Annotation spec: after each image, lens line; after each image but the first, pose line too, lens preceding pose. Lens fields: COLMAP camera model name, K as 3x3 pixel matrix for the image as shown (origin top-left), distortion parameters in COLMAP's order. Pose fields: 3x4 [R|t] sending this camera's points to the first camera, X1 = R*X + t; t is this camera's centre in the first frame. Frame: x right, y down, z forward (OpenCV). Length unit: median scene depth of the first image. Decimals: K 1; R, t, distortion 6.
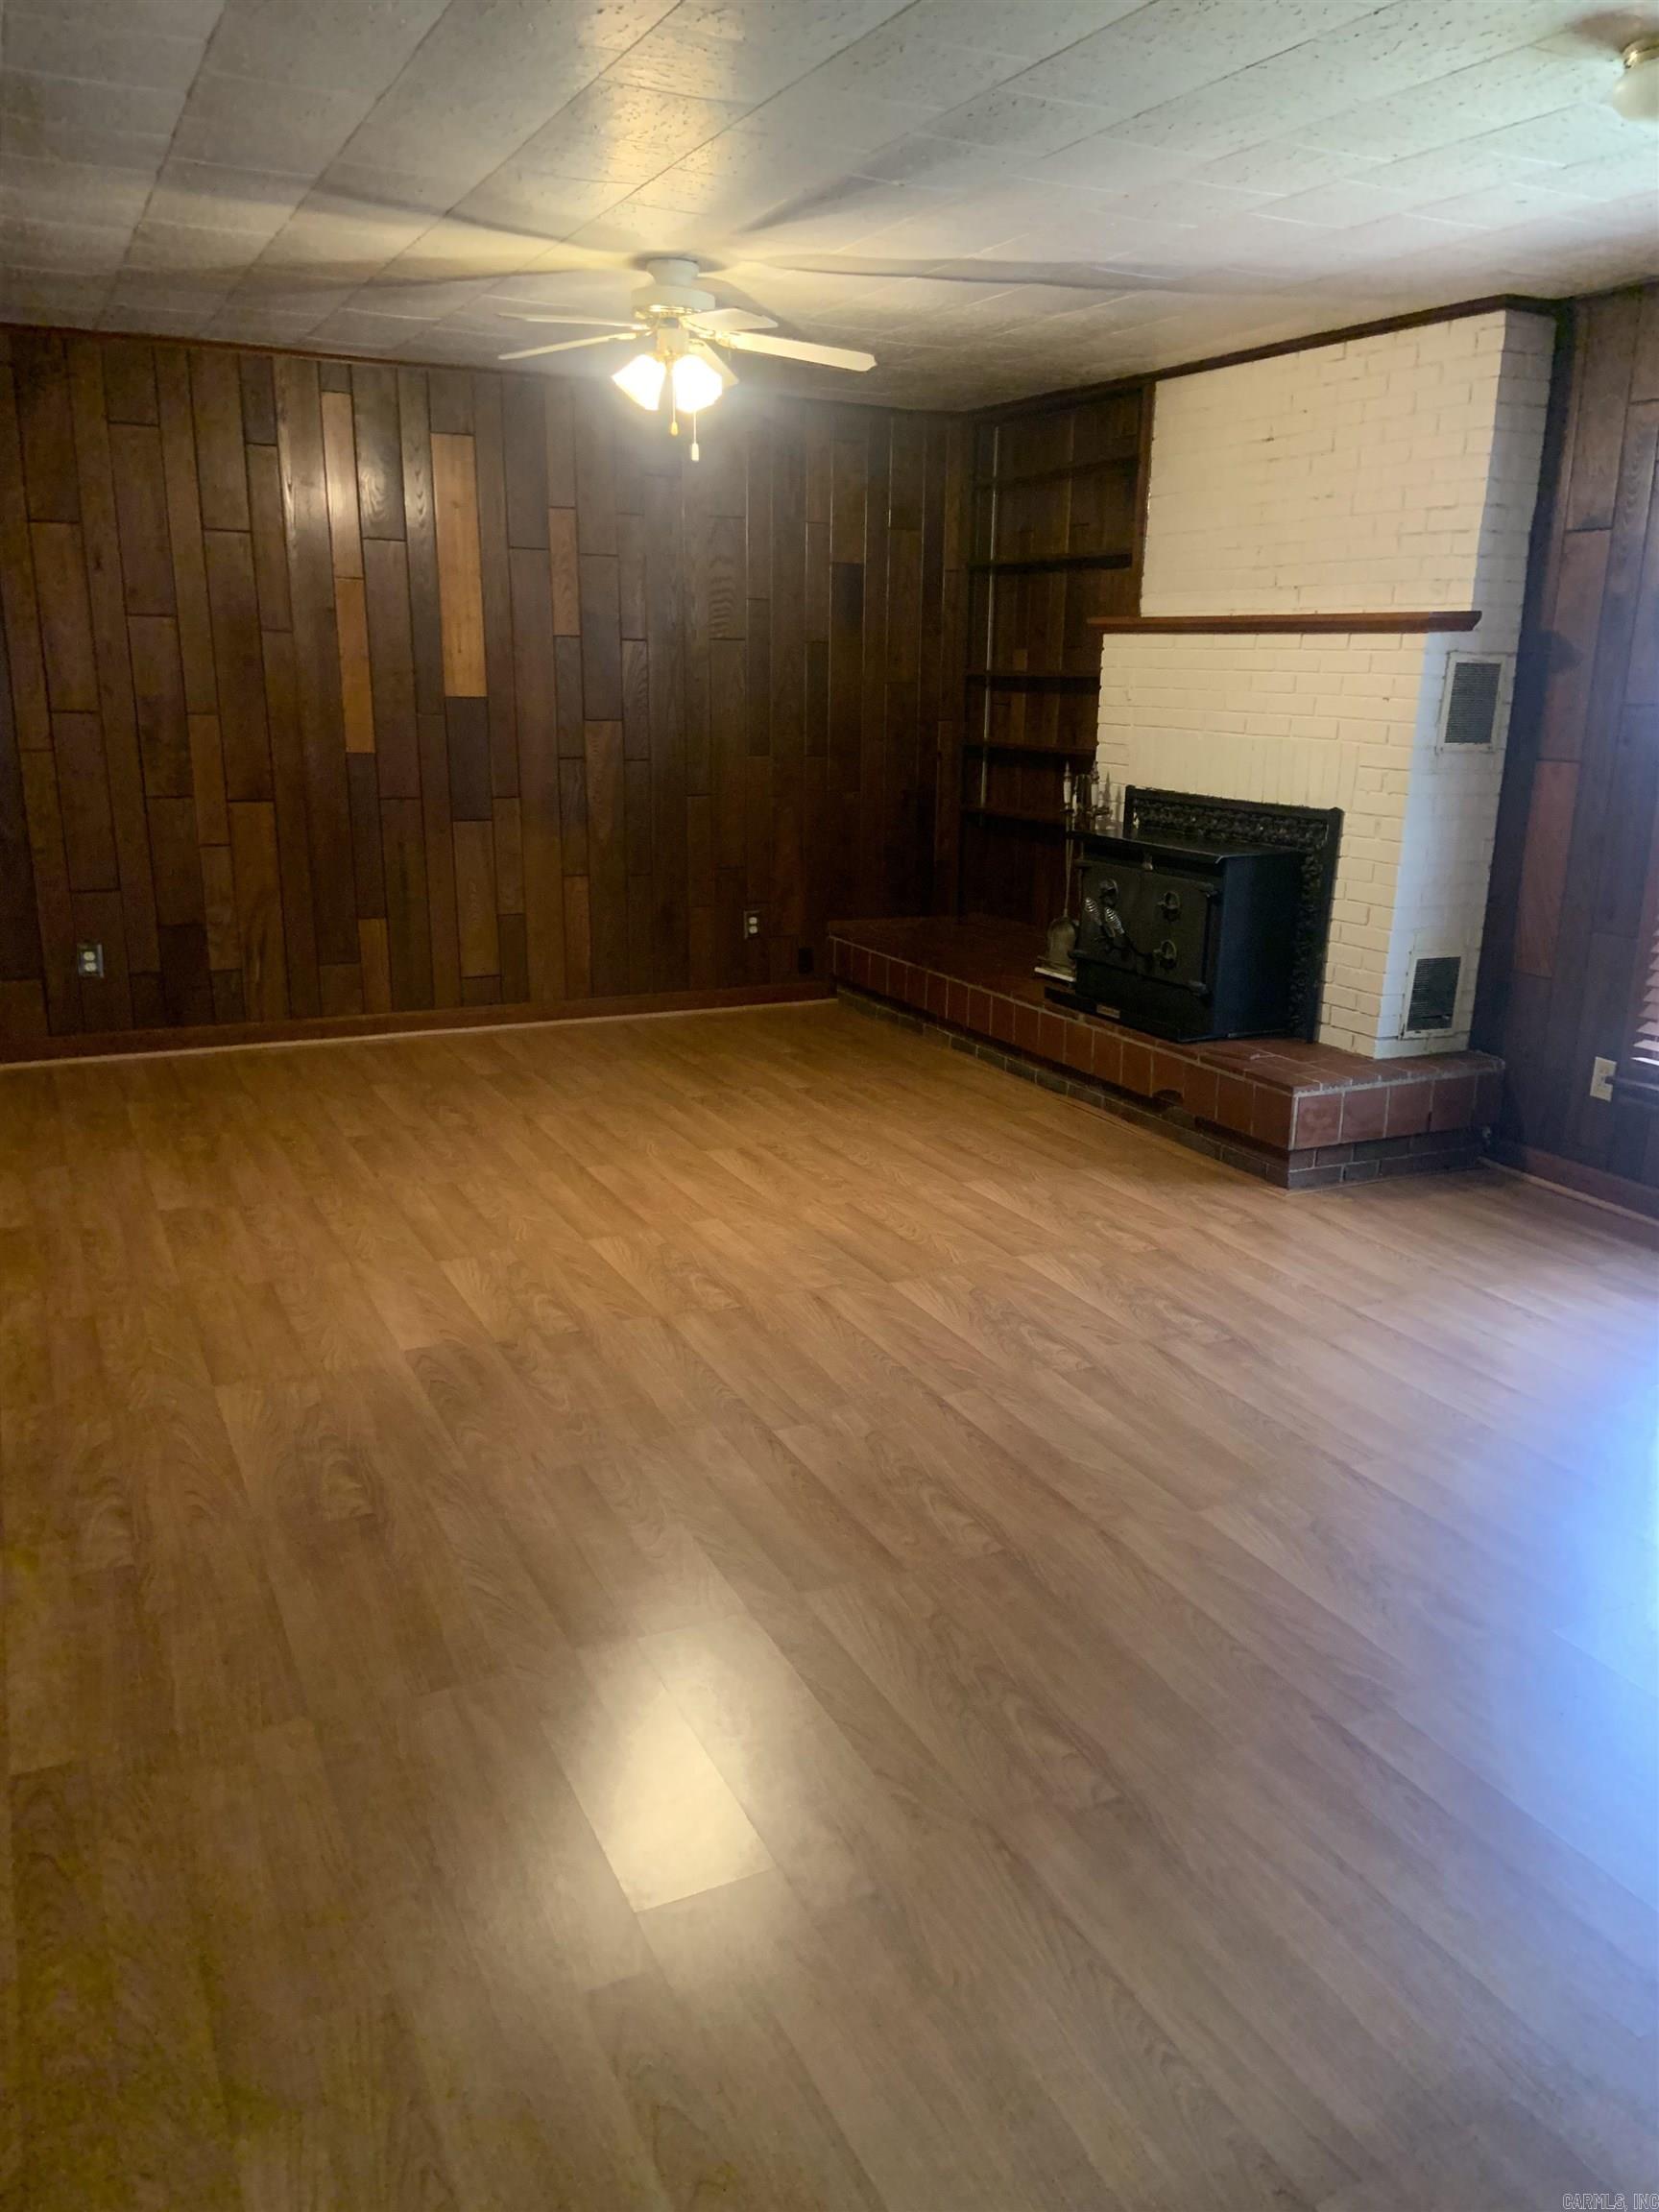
lens RADIAL K [[1627.5, 0, 883.0], [0, 1627.5, 1095.4], [0, 0, 1]] dist [0.123177, -0.150065]
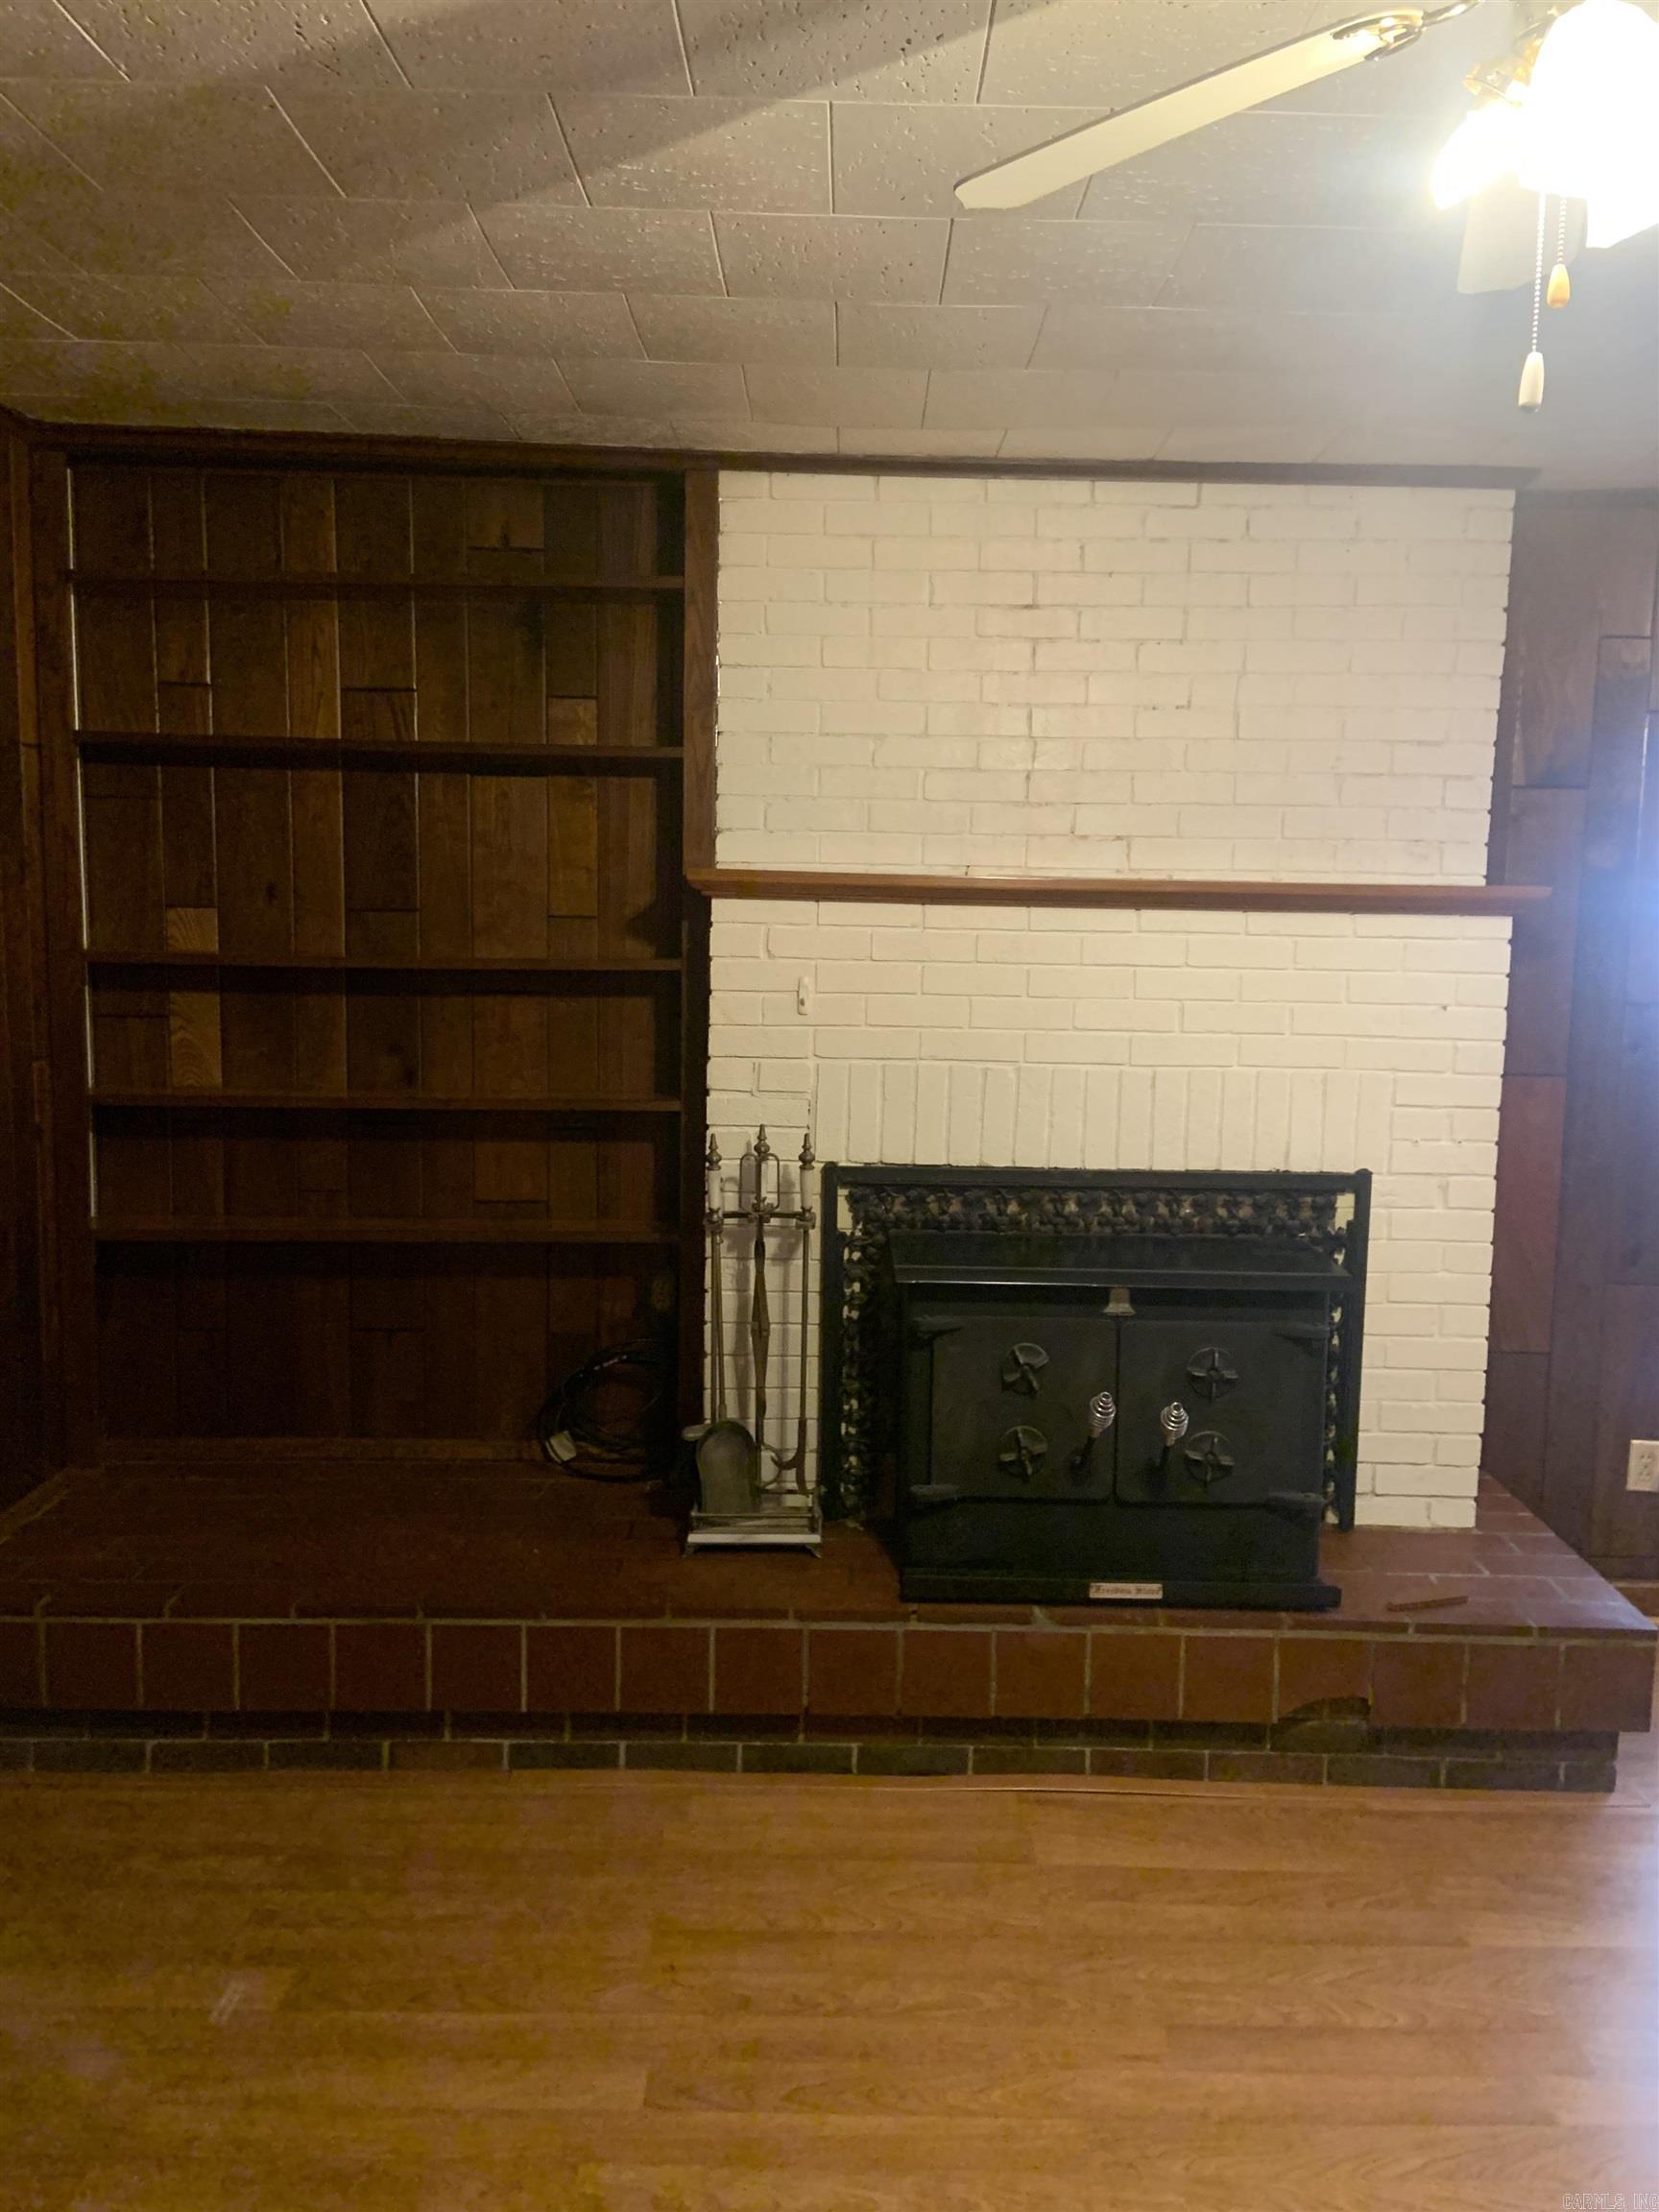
lens RADIAL K [[1627.5, 0, 883.0], [0, 1627.5, 1095.4], [0, 0, 1]] dist [0.123177, -0.150065]
pose [[0.462581, -0.097977, 0.881146, -0.328350], [0.218123, 0.975903, -0.005996, -0.206005], [-0.859326, 0.194972, 0.472805, 0.726893]]
